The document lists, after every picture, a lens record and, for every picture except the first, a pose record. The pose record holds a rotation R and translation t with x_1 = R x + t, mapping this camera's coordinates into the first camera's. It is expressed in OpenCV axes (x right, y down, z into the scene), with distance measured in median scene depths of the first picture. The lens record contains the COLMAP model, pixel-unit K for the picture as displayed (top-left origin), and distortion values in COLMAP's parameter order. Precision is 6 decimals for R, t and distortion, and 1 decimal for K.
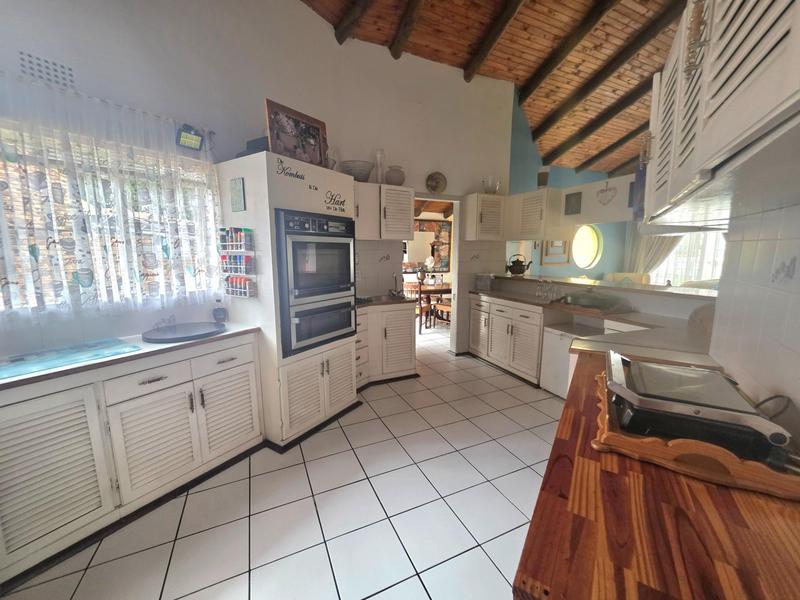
lens RADIAL K [[322.4, 0, 398.5], [0, 322.4, 301.0], [0, 0, 1]] dist [0.000454, -0.000353]
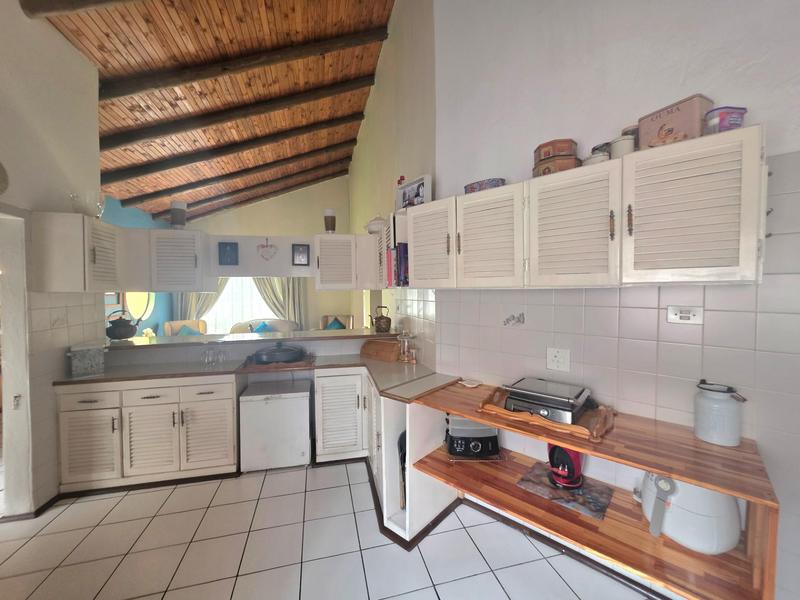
lens RADIAL K [[322.4, 0, 400.1], [0, 322.4, 298.5], [0, 0, 1]] dist [0.000454, -0.000353]
pose [[0.171720, -0.024421, 0.984843, -0.231695], [0.157007, 0.987593, -0.002887, -0.083001], [-0.972554, 0.155123, 0.173424, 0.330315]]
